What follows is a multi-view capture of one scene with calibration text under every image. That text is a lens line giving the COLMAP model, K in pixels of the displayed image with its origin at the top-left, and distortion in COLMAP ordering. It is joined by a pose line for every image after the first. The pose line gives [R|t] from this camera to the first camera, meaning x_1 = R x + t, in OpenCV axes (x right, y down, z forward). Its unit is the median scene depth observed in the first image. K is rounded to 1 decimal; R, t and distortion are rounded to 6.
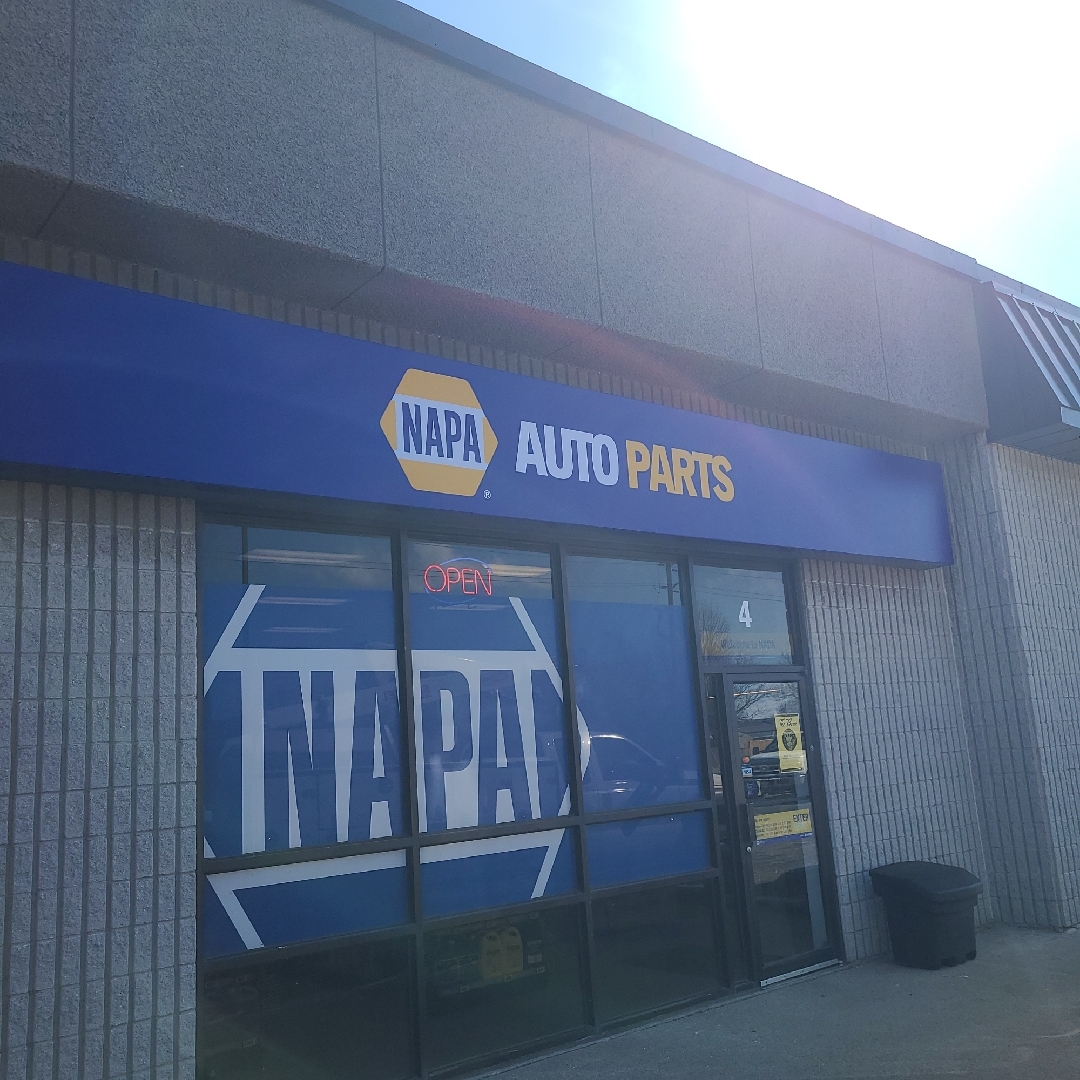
lens RADIAL K [[1037.4, 0, 540.0], [0, 1037.4, 540.0], [0, 0, 1]] dist [0.009231, -0.021739]
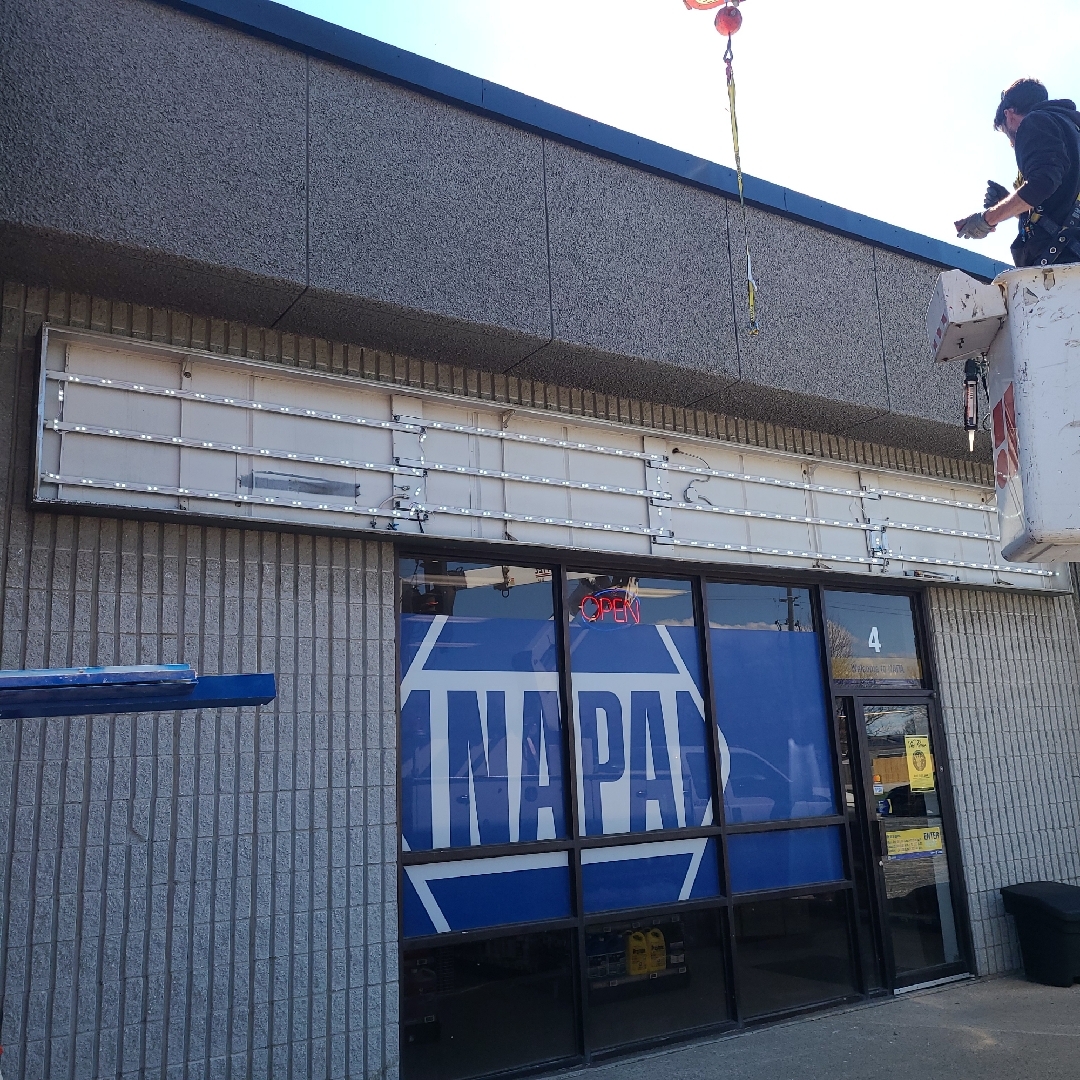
lens RADIAL K [[1020.6, 0, 539.0], [0, 1020.6, 522.0], [0, 0, 1]] dist [0.006582, -0.009716]
pose [[0.993337, -0.002481, -0.115216, -0.029300], [-0.001012, 0.999542, -0.030247, -0.022567], [0.115238, 0.030162, 0.992880, -0.103133]]
